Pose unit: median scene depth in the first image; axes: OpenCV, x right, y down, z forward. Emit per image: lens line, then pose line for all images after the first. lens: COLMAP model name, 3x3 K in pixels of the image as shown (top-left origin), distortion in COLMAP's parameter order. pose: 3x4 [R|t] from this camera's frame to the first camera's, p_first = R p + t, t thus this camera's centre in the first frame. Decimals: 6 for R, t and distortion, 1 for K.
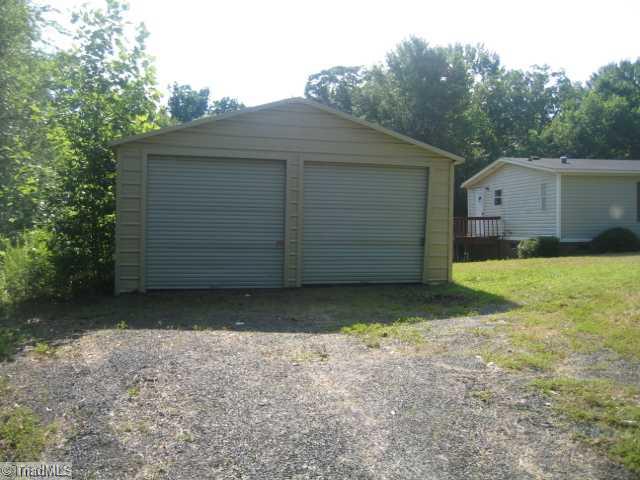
lens RADIAL K [[726.8, 0, 320.0], [0, 726.8, 240.0], [0, 0, 1]] dist [-0.017106, 0.014541]
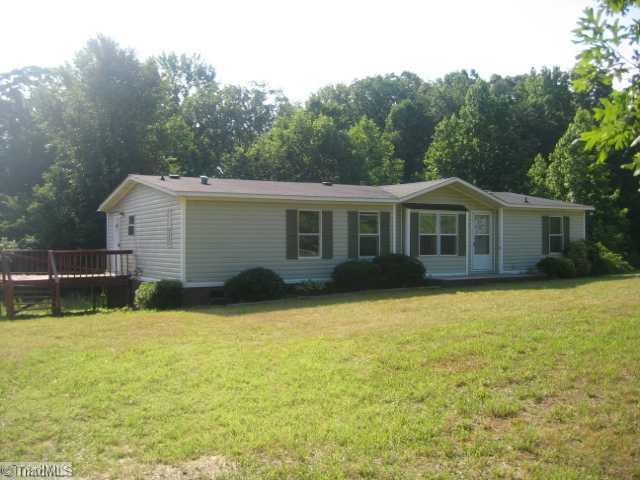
lens RADIAL K [[726.8, 0, 320.0], [0, 726.8, 240.0], [0, 0, 1]] dist [-0.017106, 0.014541]
pose [[0.942968, 0.001182, 0.332880, 0.078856], [0.006560, 0.999734, -0.022133, -0.010848], [-0.332818, 0.023054, 0.942709, 0.087135]]
